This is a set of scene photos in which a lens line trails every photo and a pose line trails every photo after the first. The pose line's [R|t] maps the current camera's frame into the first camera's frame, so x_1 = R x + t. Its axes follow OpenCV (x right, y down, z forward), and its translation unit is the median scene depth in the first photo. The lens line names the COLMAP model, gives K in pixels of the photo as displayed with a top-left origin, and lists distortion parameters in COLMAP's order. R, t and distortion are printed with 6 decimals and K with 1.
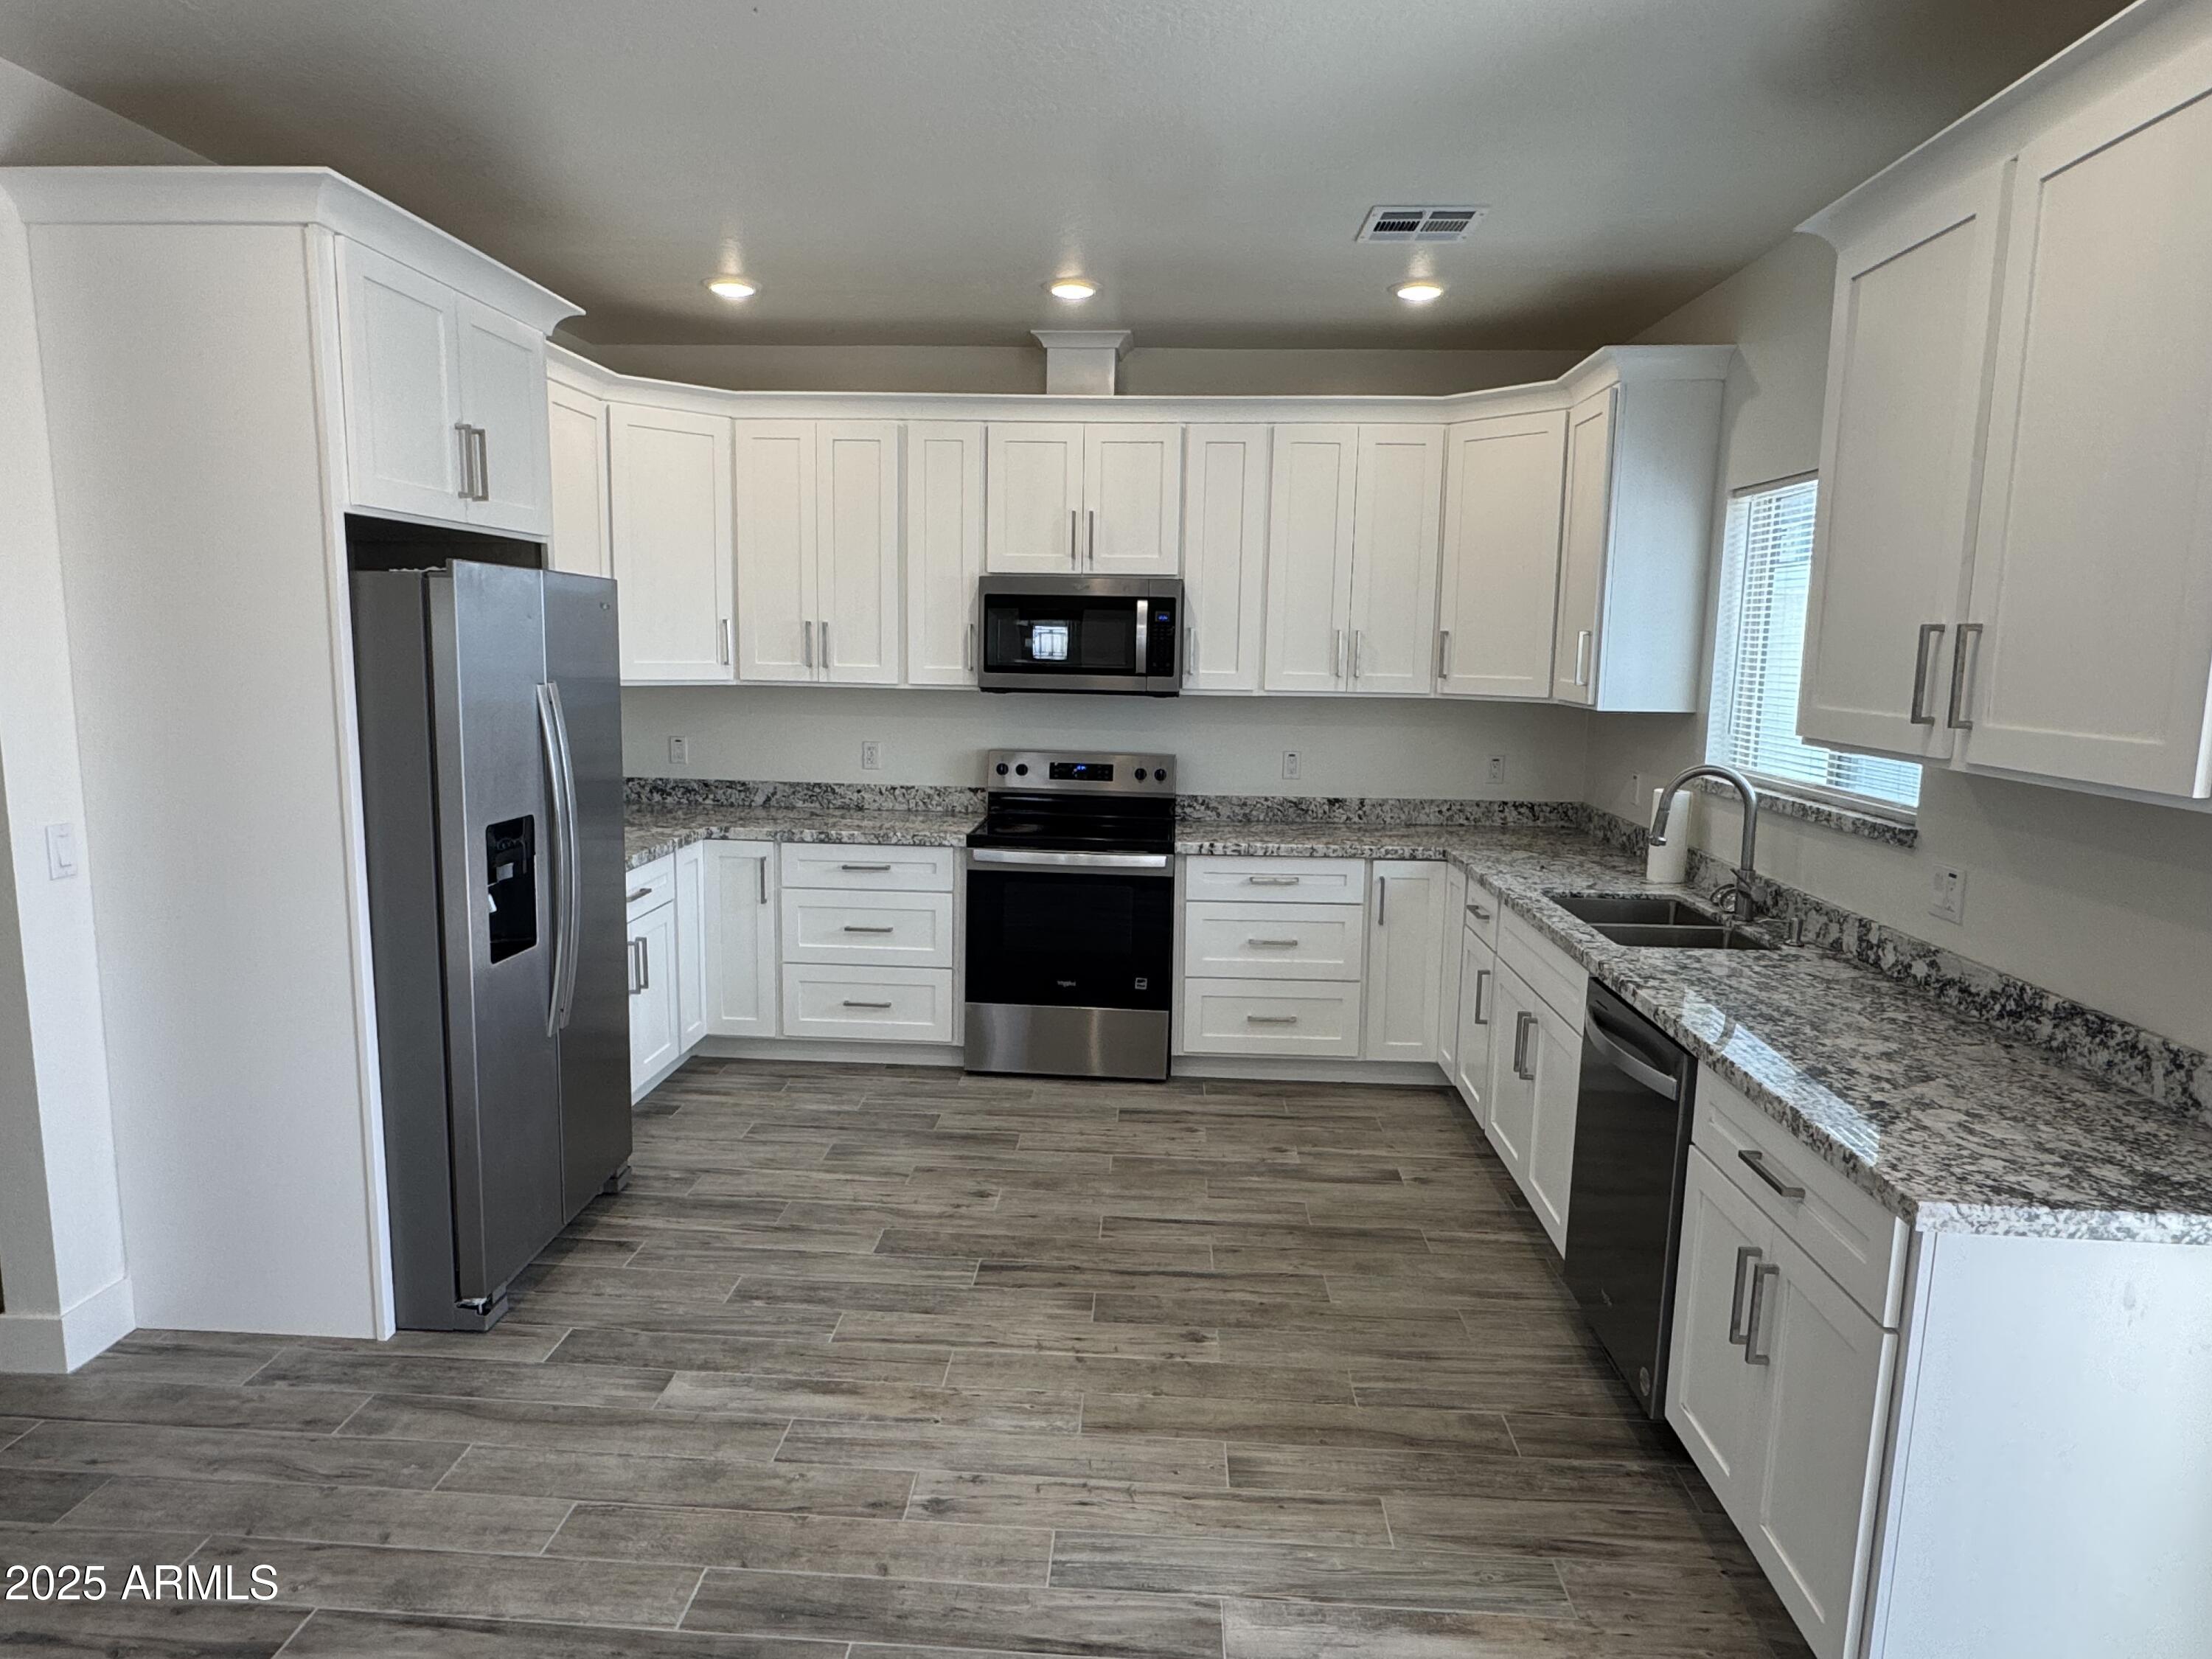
lens RADIAL K [[1327.9, 0, 1089.9], [0, 1327.9, 832.2], [0, 0, 1]] dist [-0.005581, -0.001530]
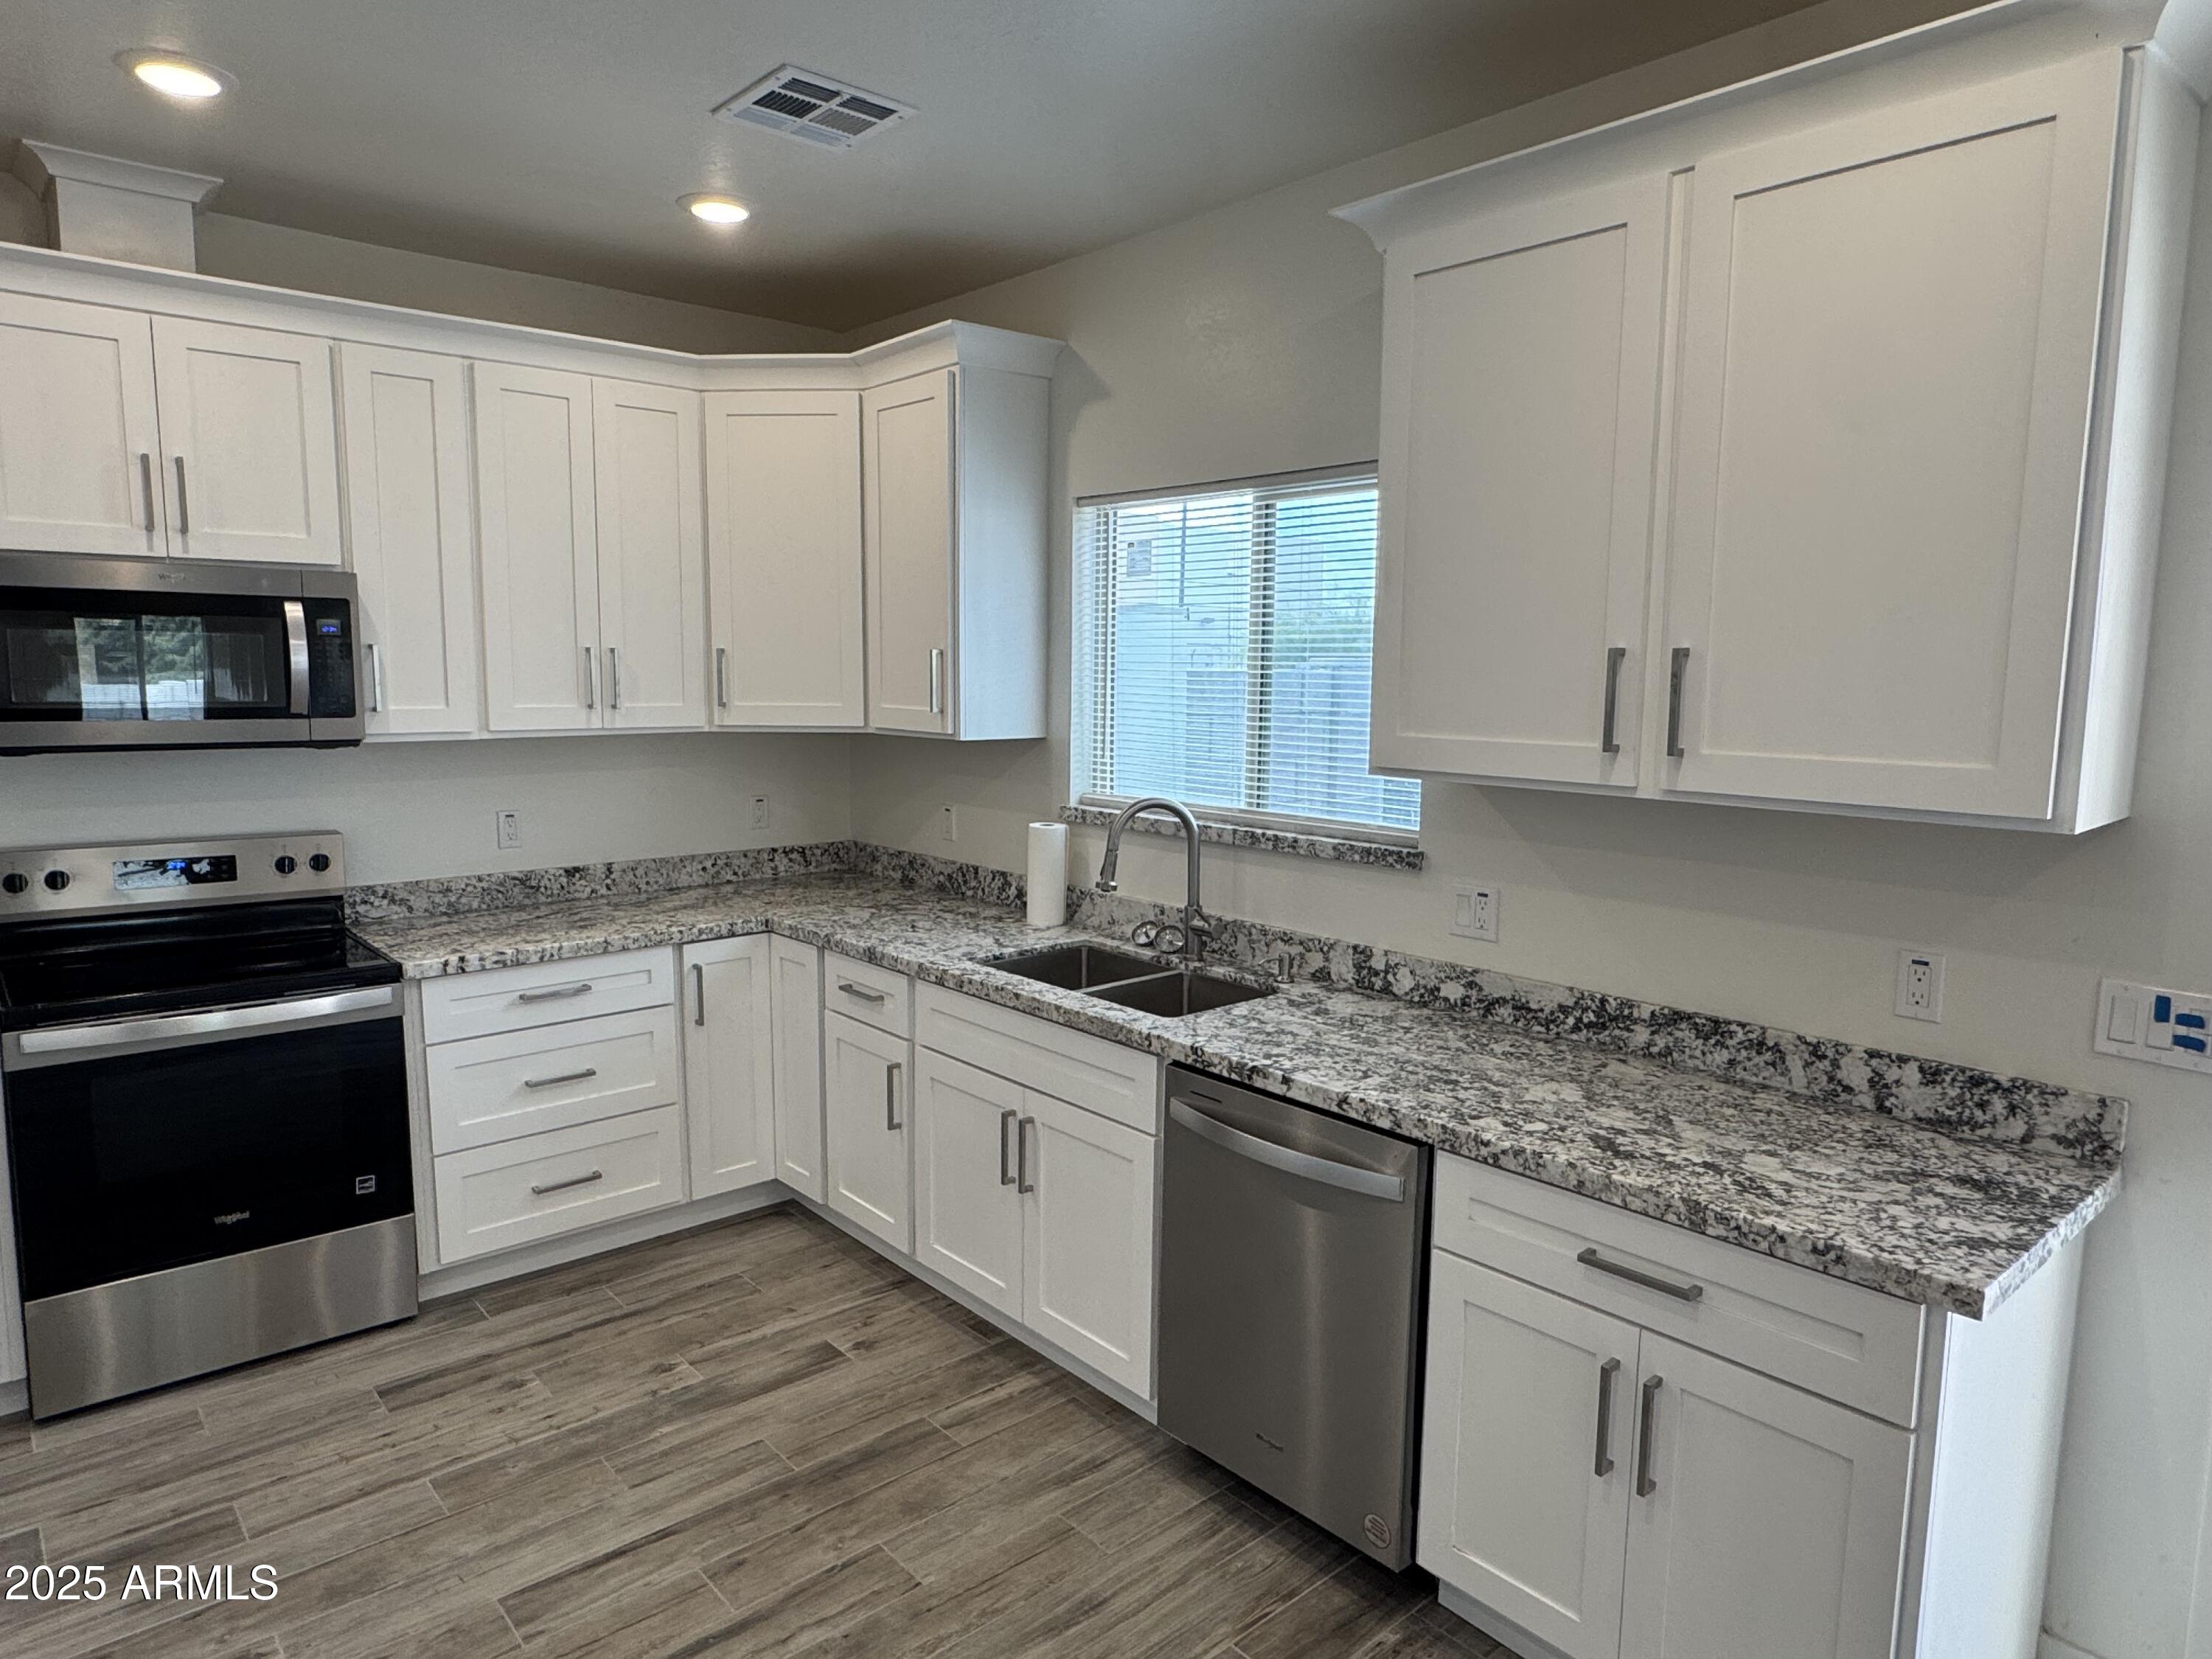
lens RADIAL K [[1327.9, 0, 1092.8], [0, 1327.9, 828.1], [0, 0, 1]] dist [-0.005581, -0.001530]
pose [[0.711547, -0.094944, 0.696194, -0.144849], [0.102791, 0.994234, 0.030531, -0.044506], [-0.695079, 0.049838, 0.717204, 0.270674]]
